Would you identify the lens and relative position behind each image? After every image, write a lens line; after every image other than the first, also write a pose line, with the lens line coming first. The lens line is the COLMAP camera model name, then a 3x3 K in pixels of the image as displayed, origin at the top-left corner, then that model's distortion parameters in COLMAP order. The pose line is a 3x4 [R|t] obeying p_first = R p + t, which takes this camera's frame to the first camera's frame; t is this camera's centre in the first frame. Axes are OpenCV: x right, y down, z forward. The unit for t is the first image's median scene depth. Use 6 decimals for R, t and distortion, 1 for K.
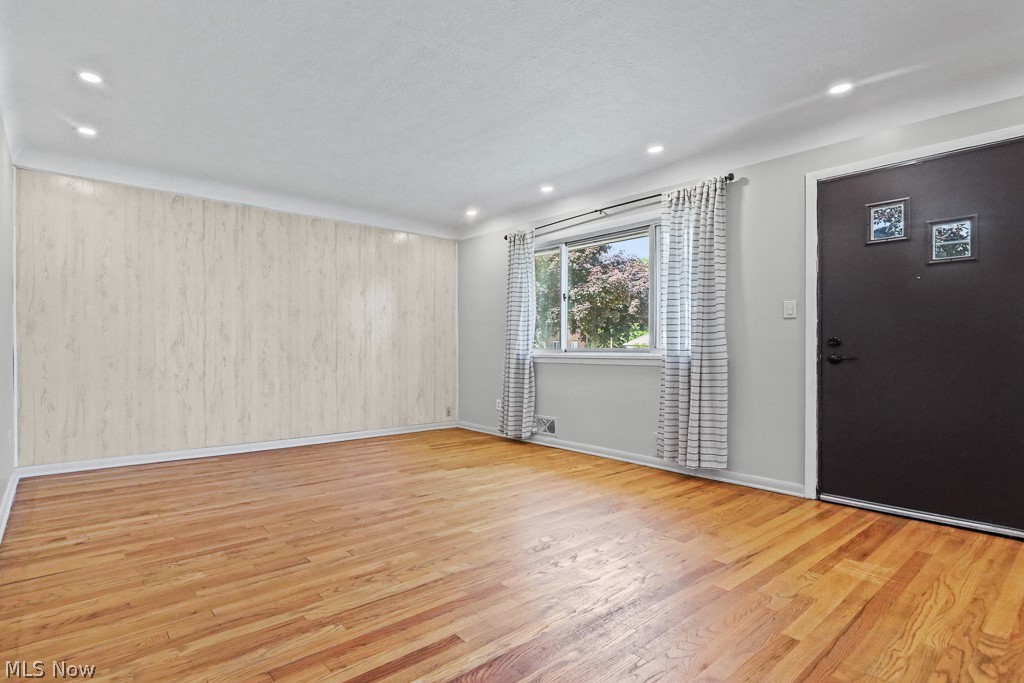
lens RADIAL K [[486.7, 0, 430.0], [0, 486.7, 347.1], [0, 0, 1]] dist [-0.001013, -0.000160]
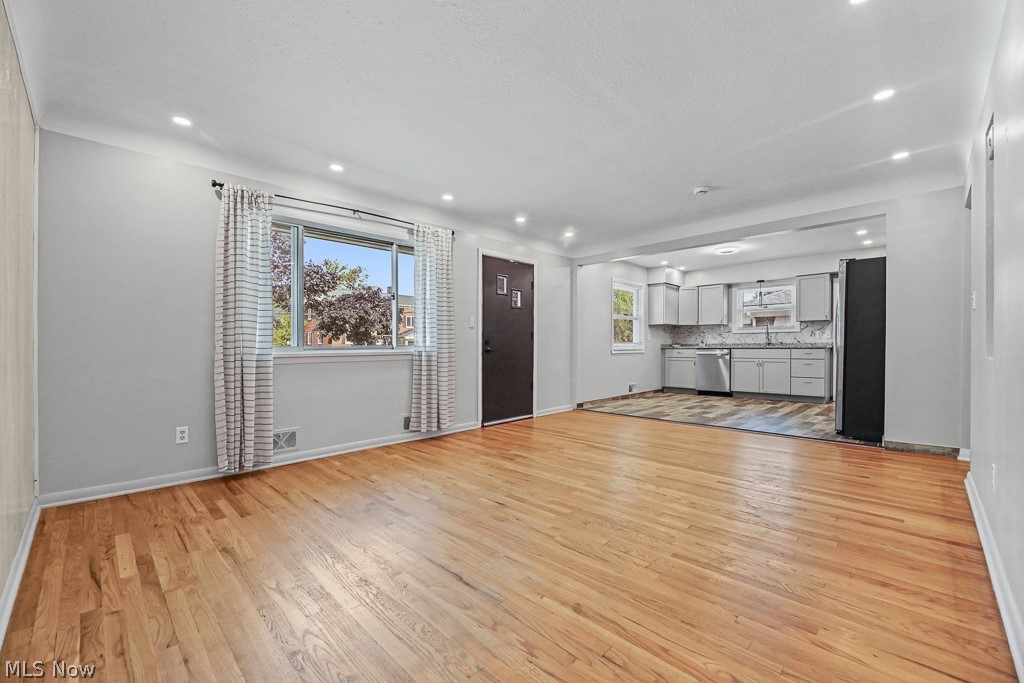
lens RADIAL K [[451.1, 0, 519.6], [0, 451.1, 343.5], [0, 0, 1]] dist [-0.003024, -0.000509]
pose [[-0.183958, 0.002359, 0.982931, -0.627771], [0.001026, 0.999997, -0.002208, 0.001353], [-0.982934, 0.000602, -0.183960, 0.813578]]
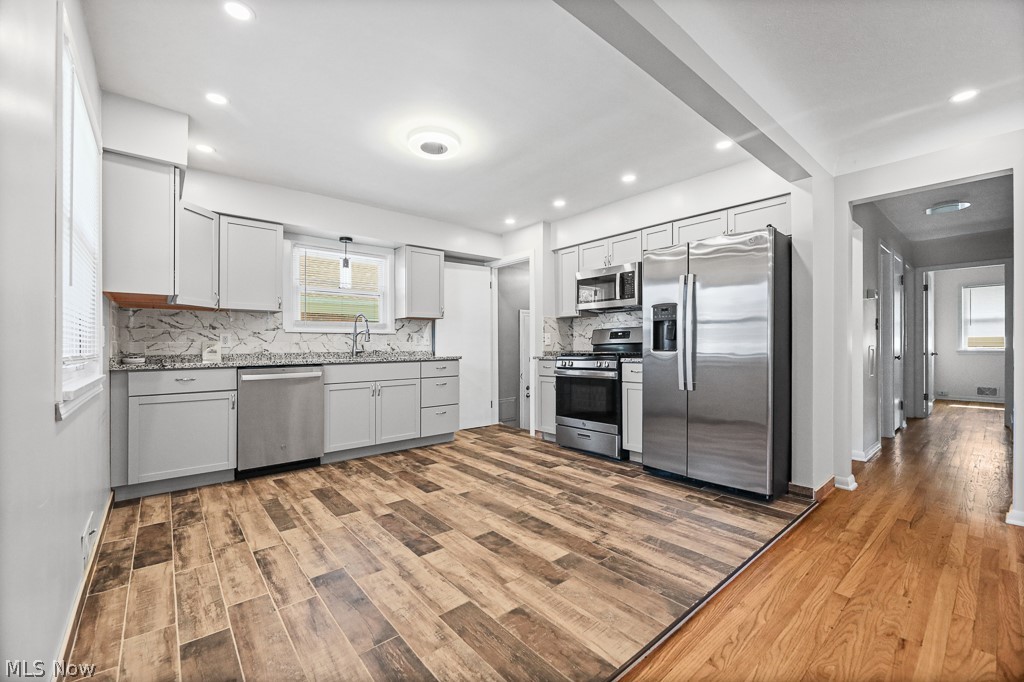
lens RADIAL K [[414.6, 0, 516.1], [0, 414.6, 342.4], [0, 0, 1]] dist [-0.000621, -0.000240]
pose [[-0.997586, -0.000756, -0.069443, 0.644108], [-0.000097, 0.999955, -0.009494, -0.015313], [0.069447, -0.009464, -0.997541, 0.485591]]
